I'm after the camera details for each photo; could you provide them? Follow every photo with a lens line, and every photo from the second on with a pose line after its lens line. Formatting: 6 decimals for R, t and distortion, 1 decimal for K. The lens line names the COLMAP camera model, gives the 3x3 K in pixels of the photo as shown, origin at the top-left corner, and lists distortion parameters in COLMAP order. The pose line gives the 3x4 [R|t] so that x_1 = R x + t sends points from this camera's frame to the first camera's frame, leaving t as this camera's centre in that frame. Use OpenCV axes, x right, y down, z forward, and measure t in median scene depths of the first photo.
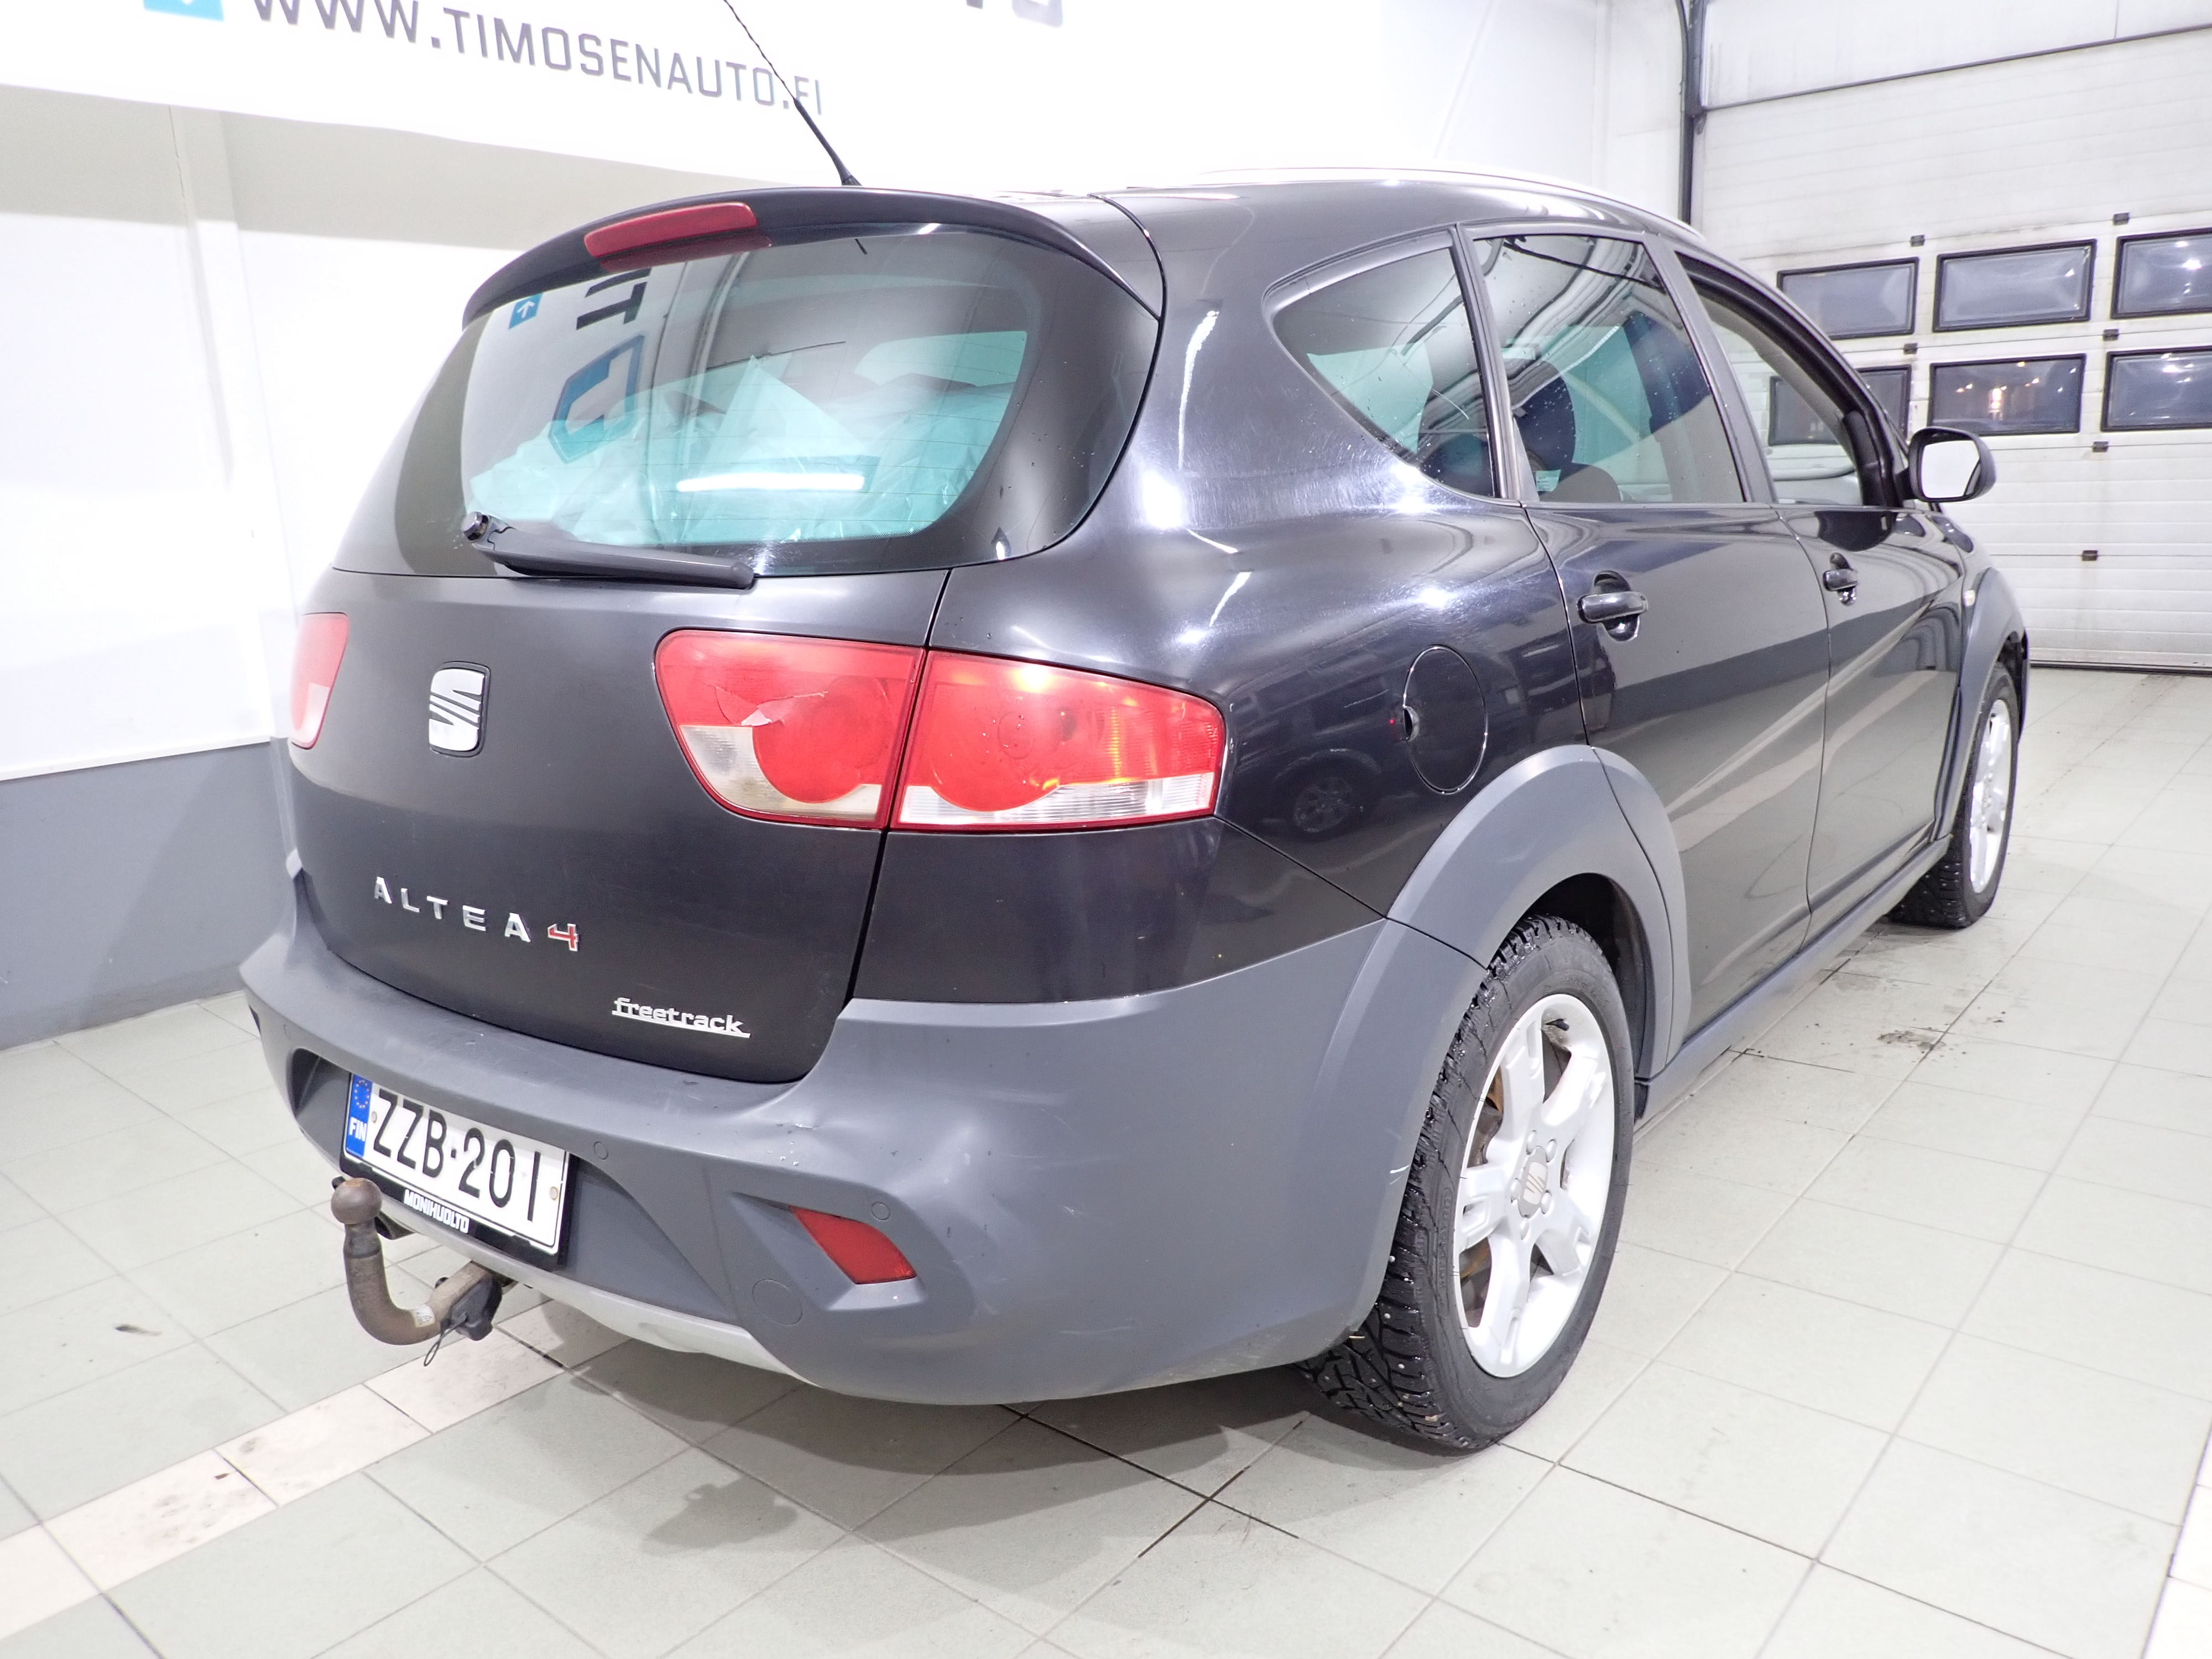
lens RADIAL K [[1637.3, 0, 1094.3], [0, 1637.3, 826.0], [0, 0, 1]] dist [-0.003259, -0.005031]
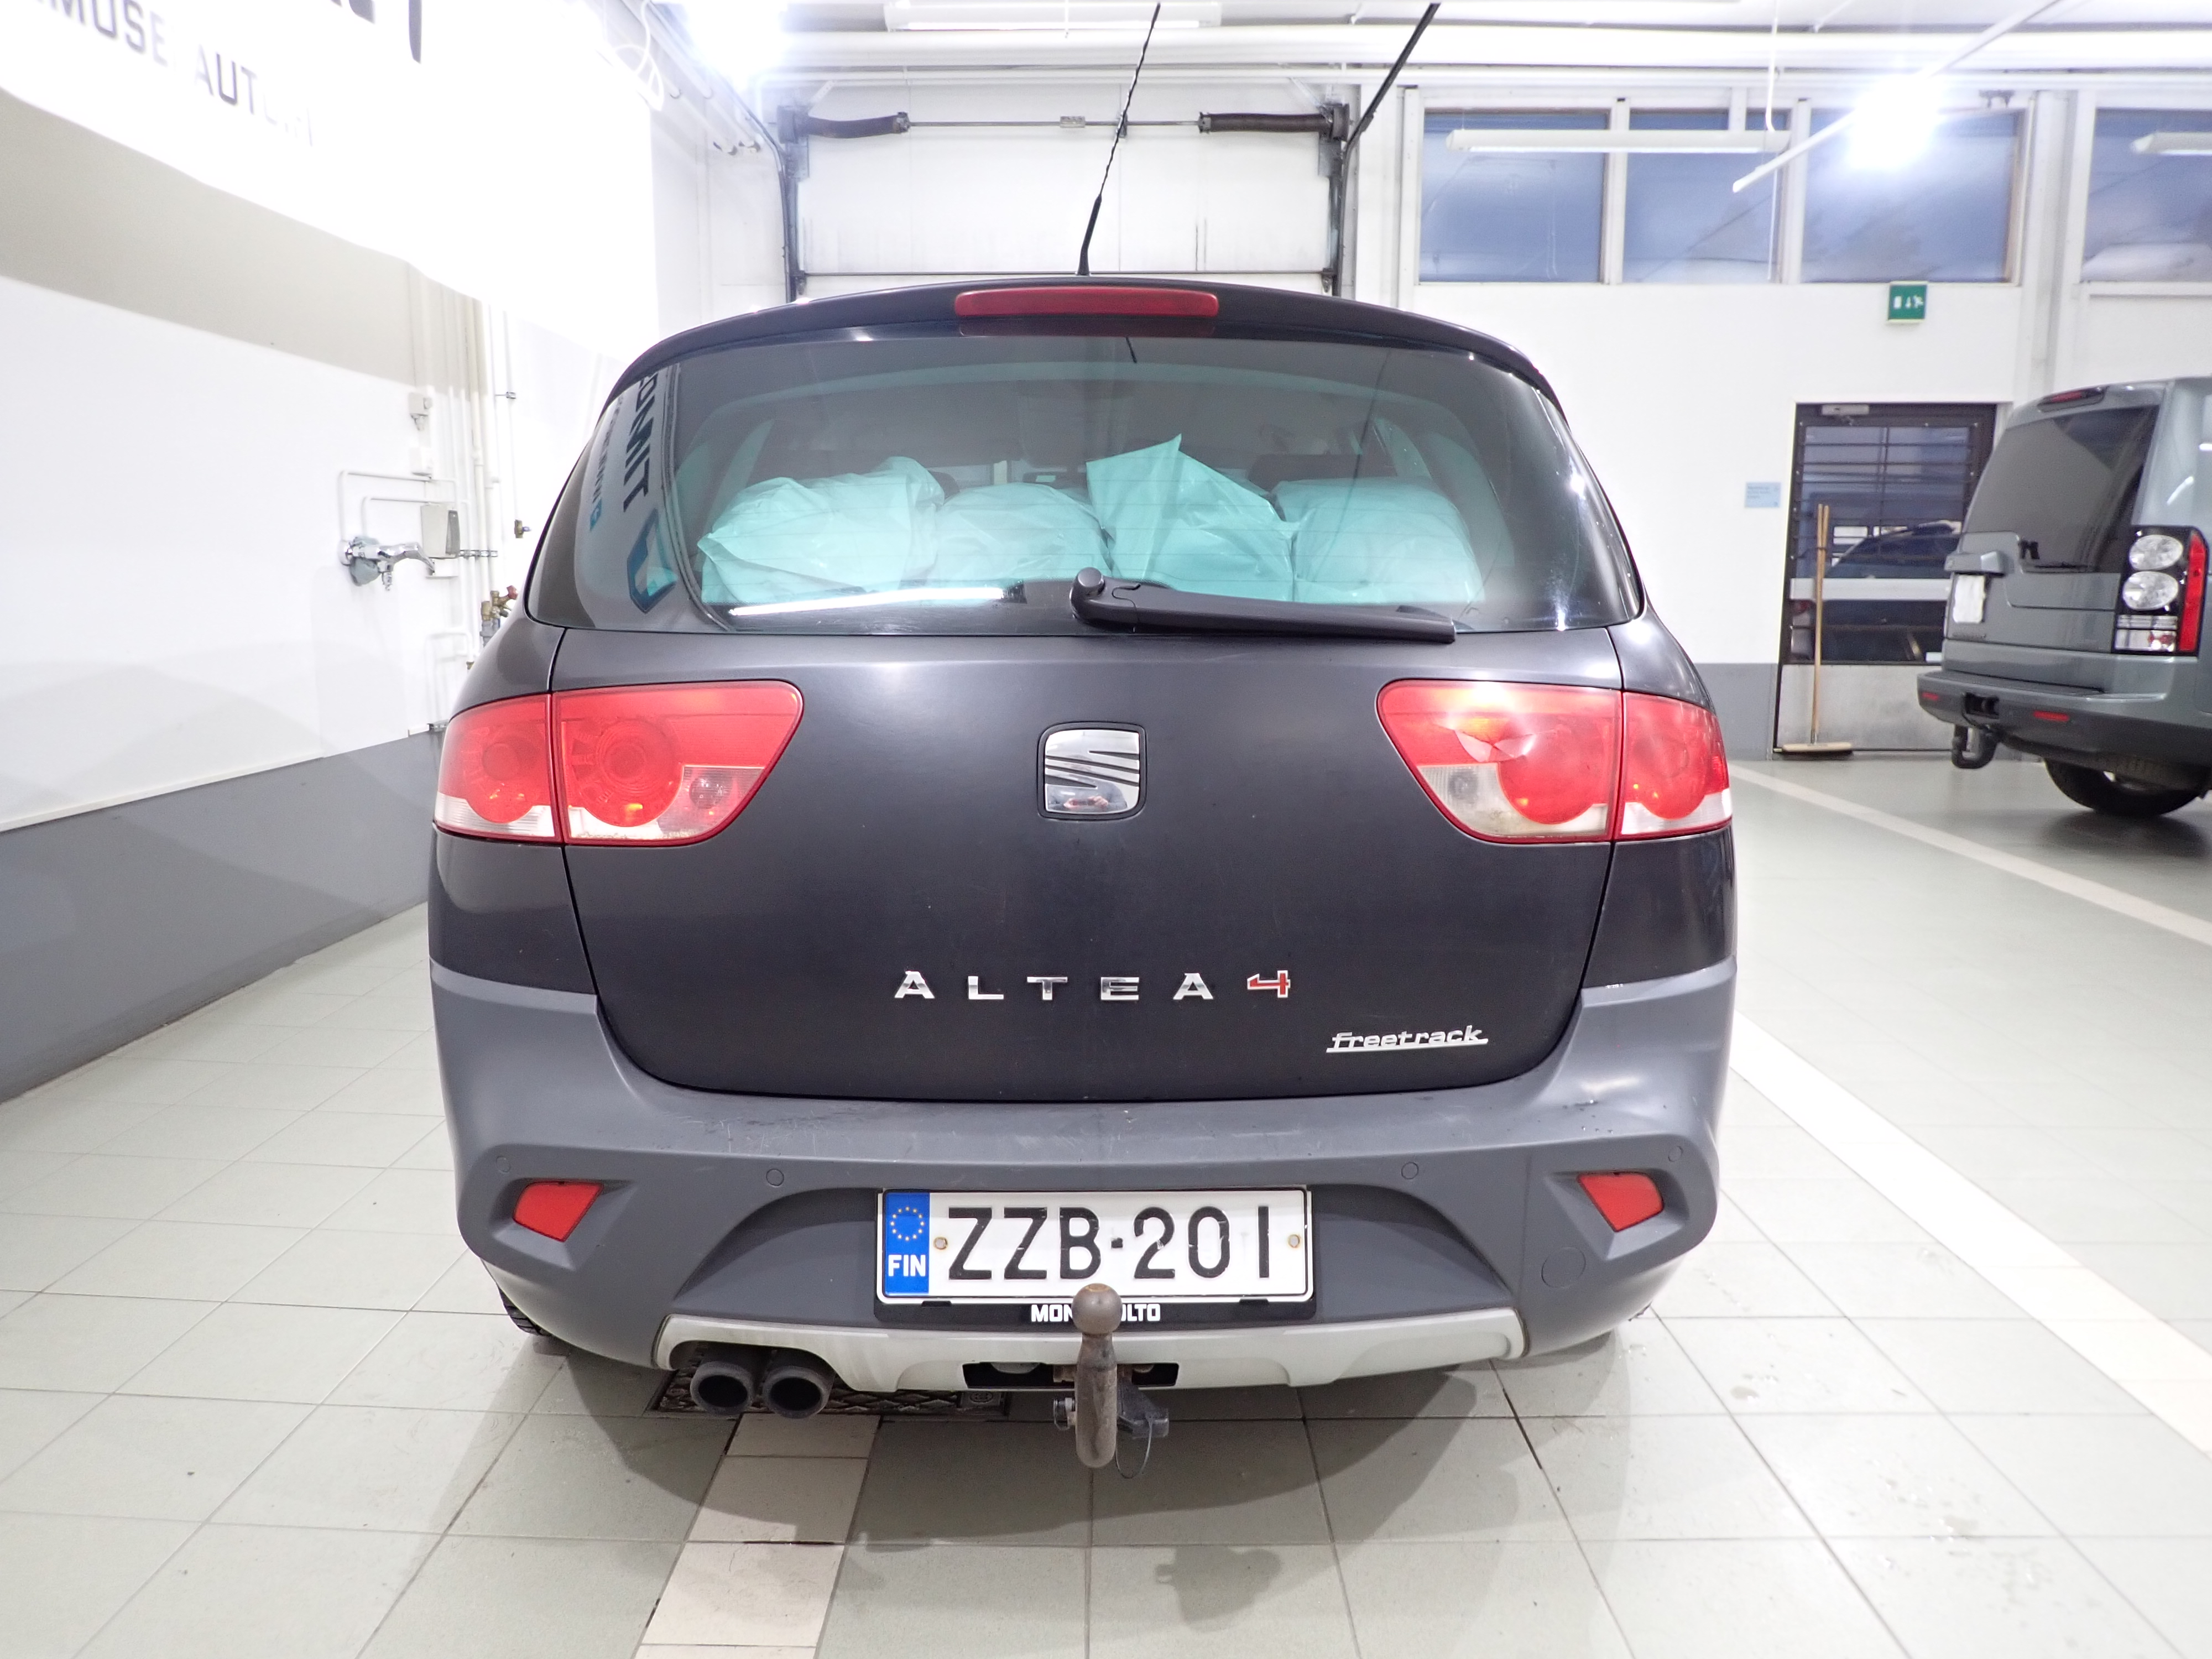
lens RADIAL K [[1637.3, 0, 1094.3], [0, 1637.3, 826.0], [0, 0, 1]] dist [-0.003259, -0.005031]
pose [[0.767858, -0.058492, 0.637944, -0.931423], [0.107773, 0.993424, -0.038635, -0.002581], [-0.631489, 0.098420, 0.769113, 0.248441]]
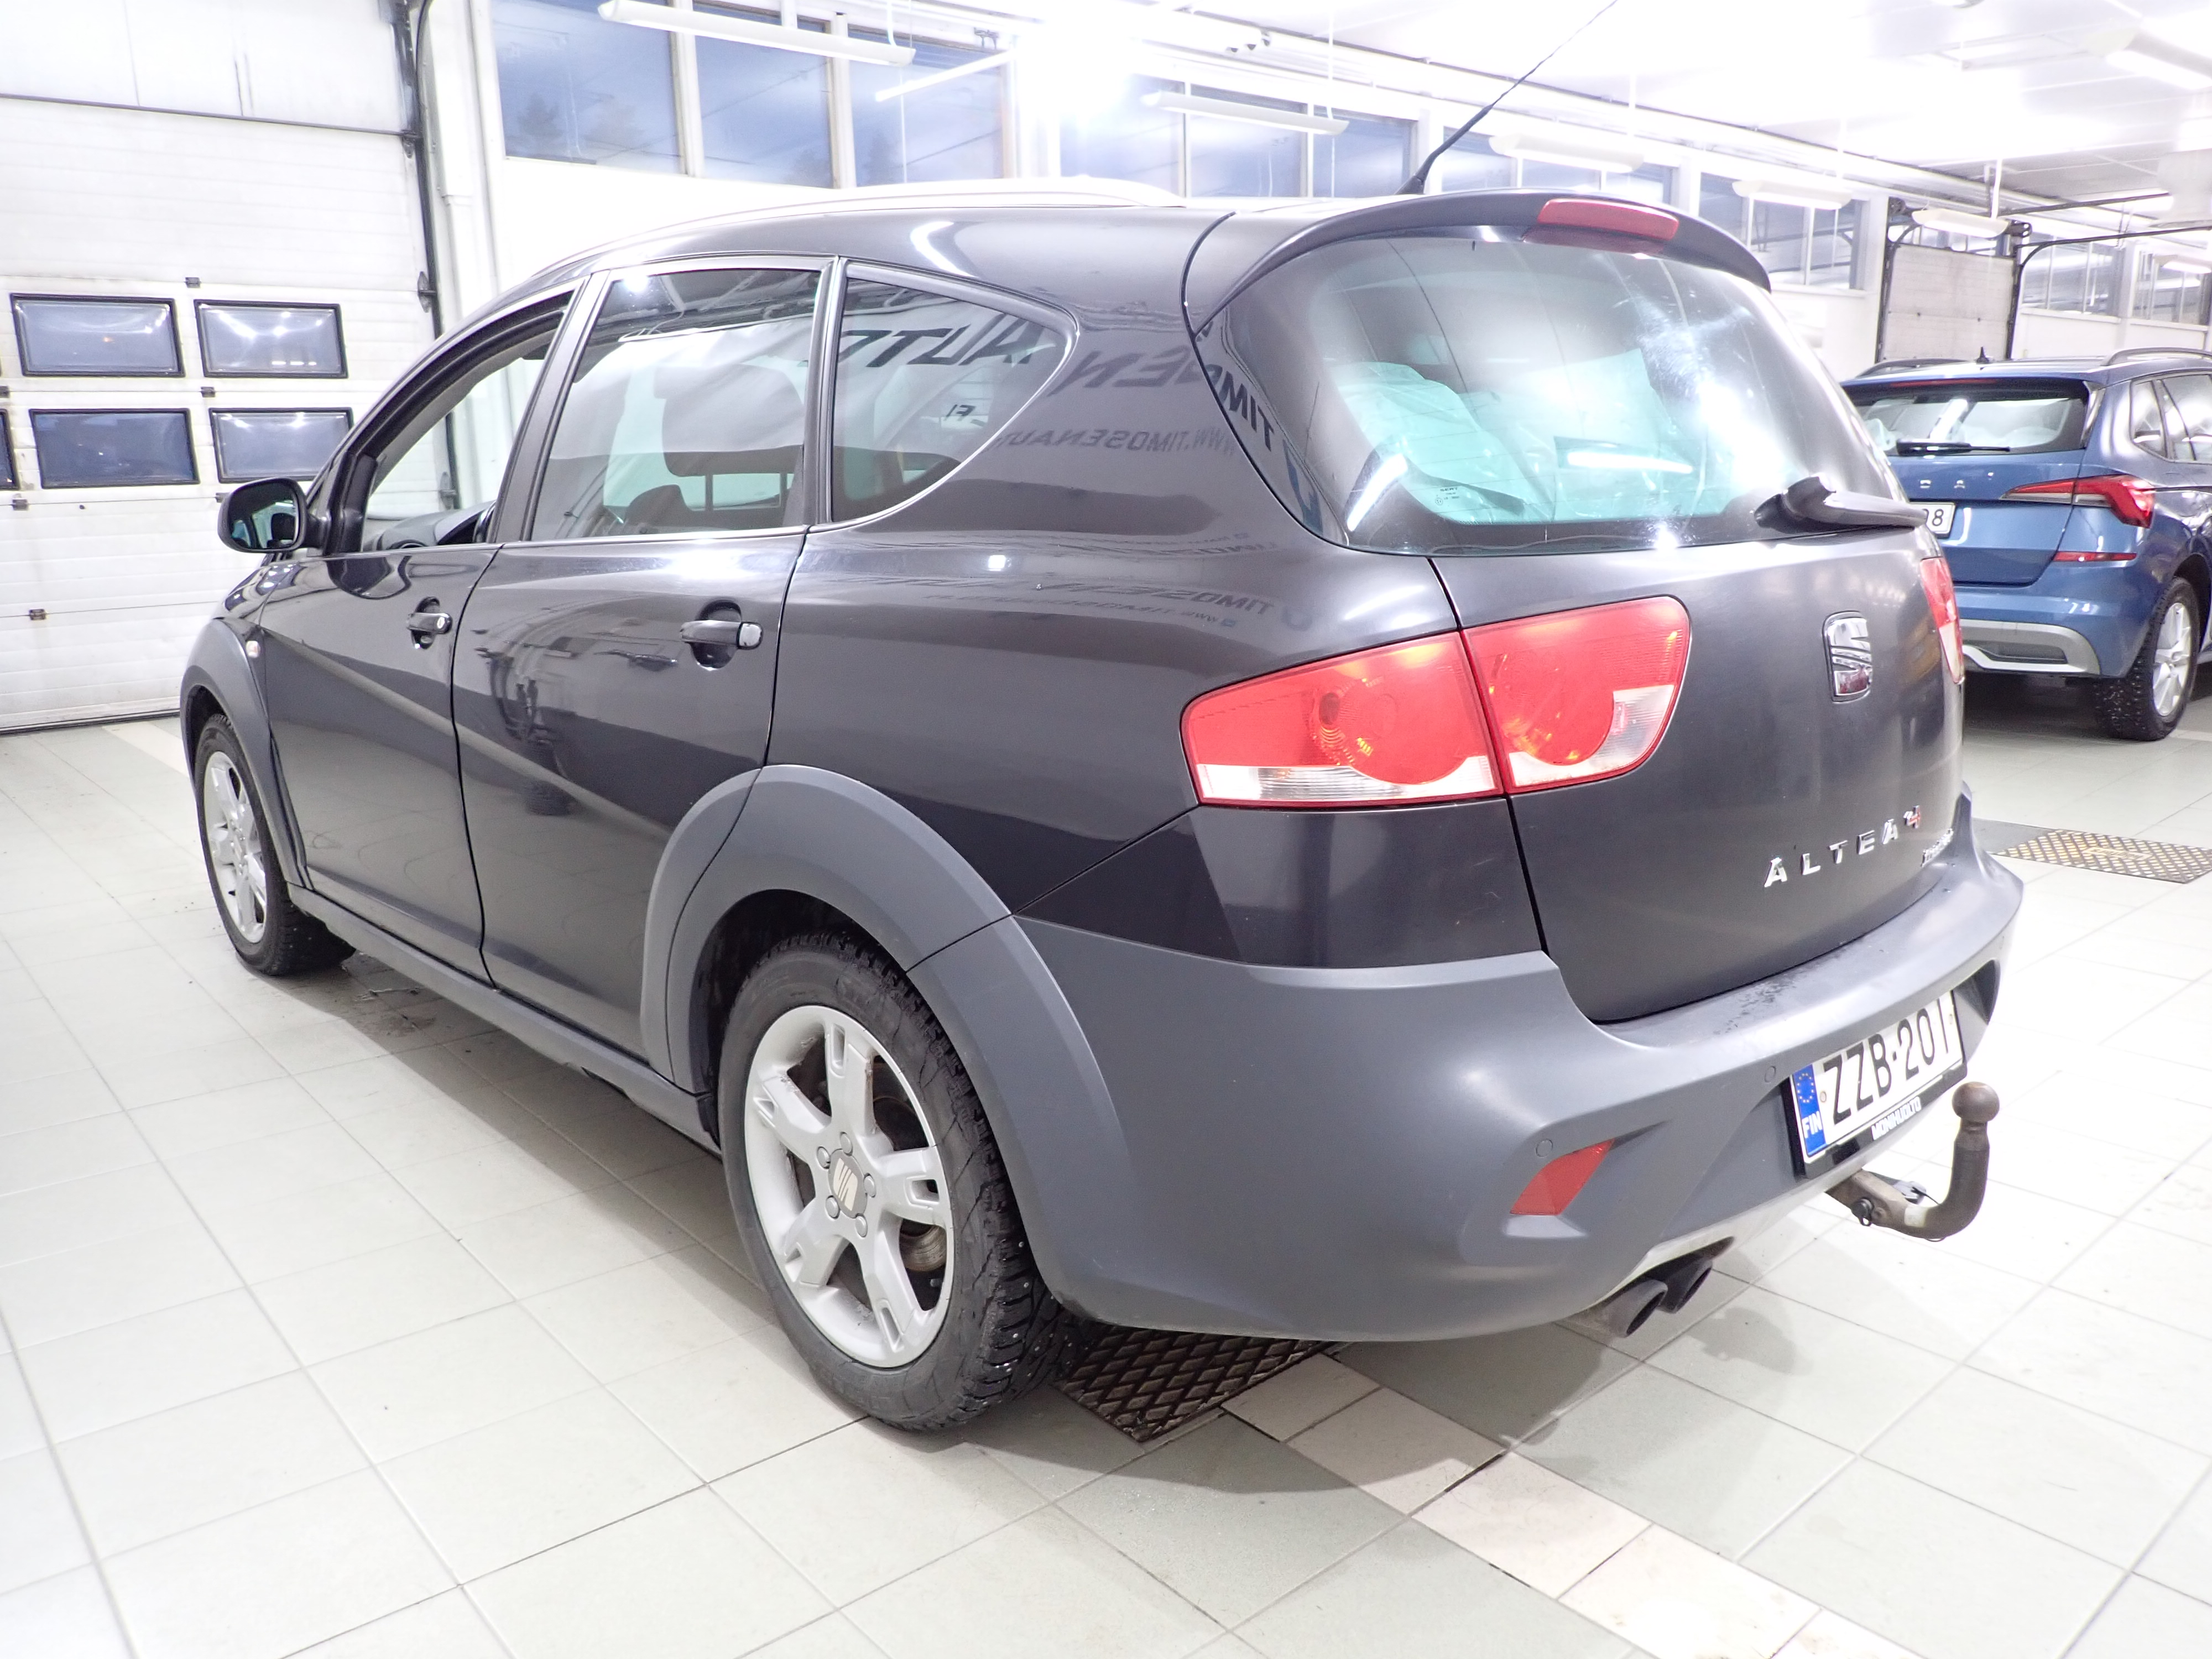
lens RADIAL K [[1631.2, 0, 1106.0], [0, 1631.2, 829.5], [0, 0, 1]] dist [-0.009171, -0.005918]
pose [[0.157057, -0.185668, 0.969980, -1.420763], [0.226188, 0.962825, 0.147674, -0.214326], [-0.961339, 0.196205, 0.193214, 1.197249]]
